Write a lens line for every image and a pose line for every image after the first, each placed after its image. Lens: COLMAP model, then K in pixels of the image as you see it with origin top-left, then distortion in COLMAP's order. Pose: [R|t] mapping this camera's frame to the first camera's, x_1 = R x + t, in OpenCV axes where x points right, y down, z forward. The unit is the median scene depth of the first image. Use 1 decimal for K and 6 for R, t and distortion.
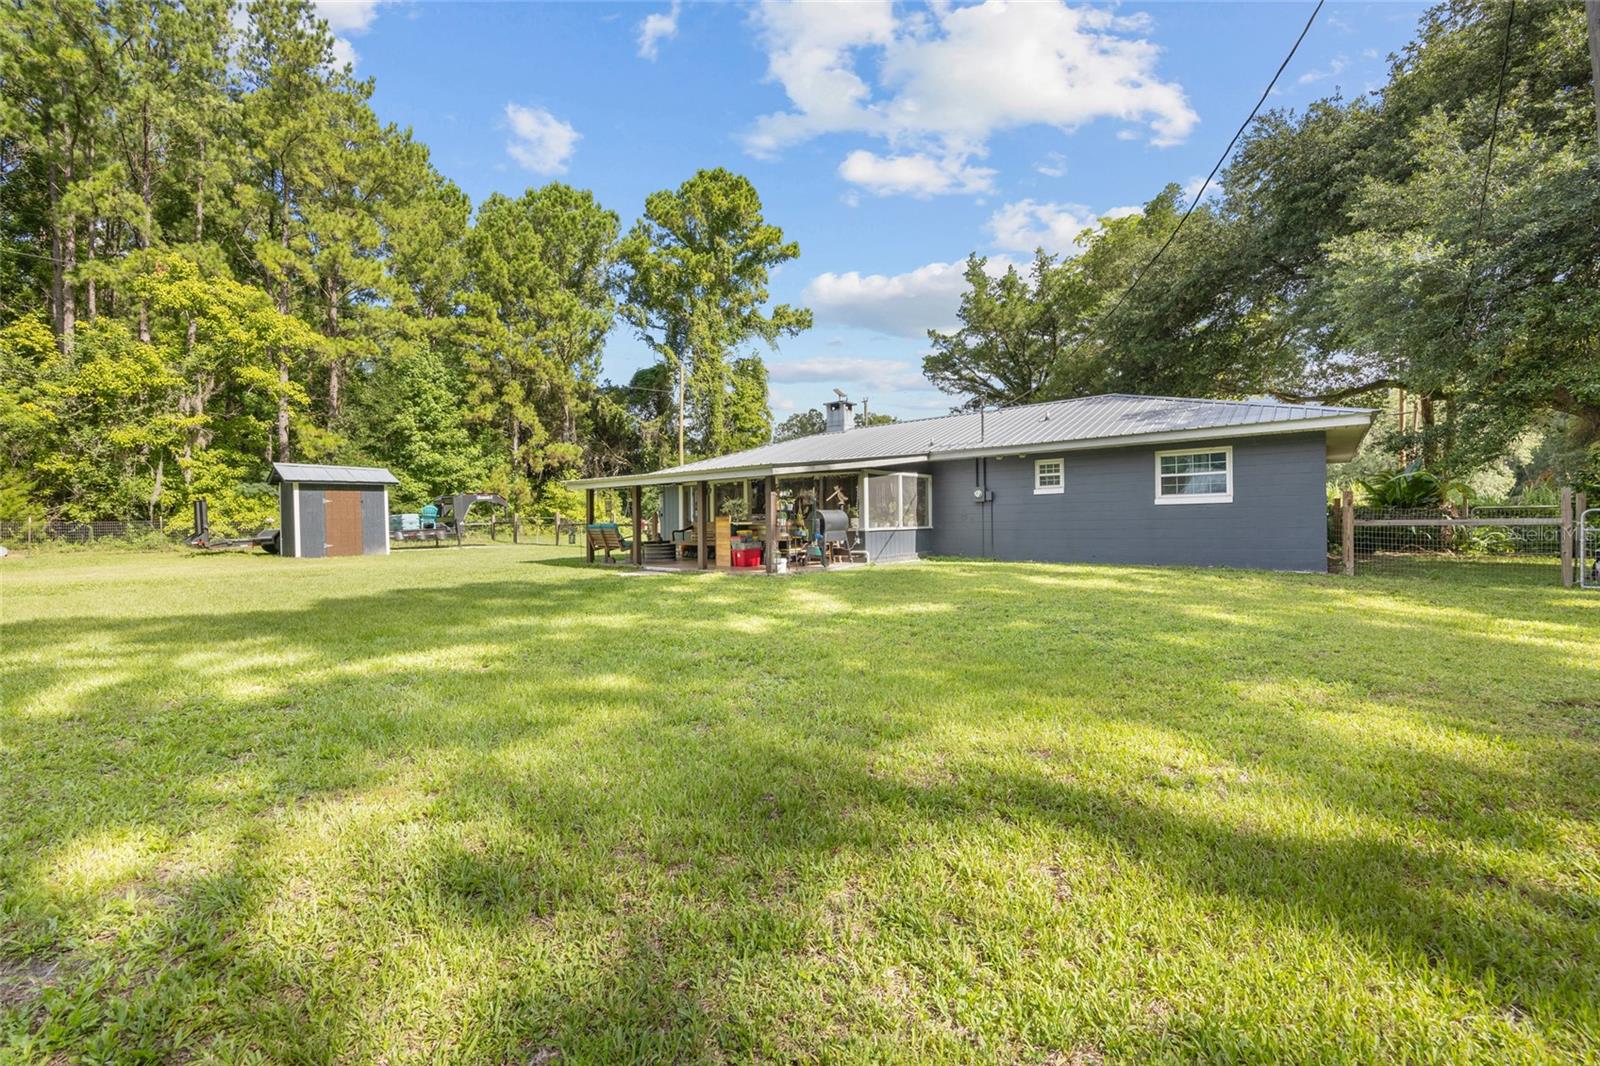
lens RADIAL K [[647.9, 0, 803.3], [0, 647.9, 538.5], [0, 0, 1]] dist [-0.001889, -0.000455]
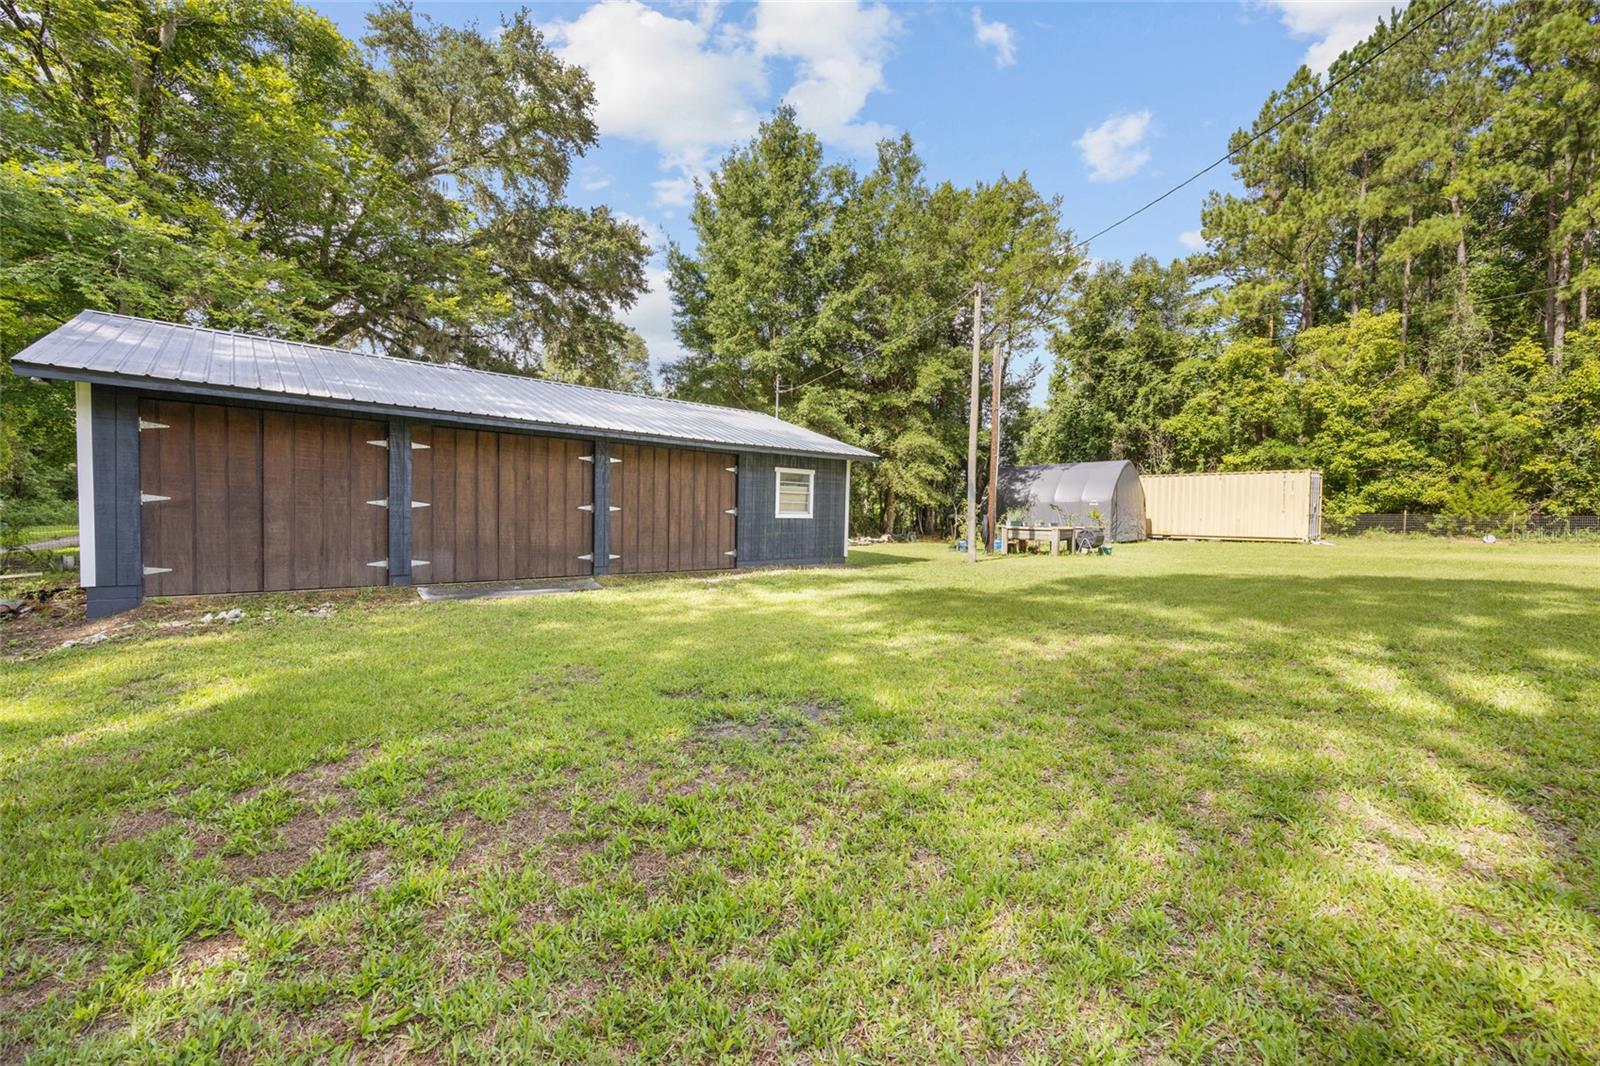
lens RADIAL K [[642.9, 0, 792.9], [0, 642.9, 524.4], [0, 0, 1]] dist [-0.000991, -0.000058]
pose [[-0.142409, 0.021917, -0.989565, 0.148440], [-0.035004, 0.999018, 0.027164, 0.004224], [0.989189, 0.038507, -0.141502, -0.133940]]
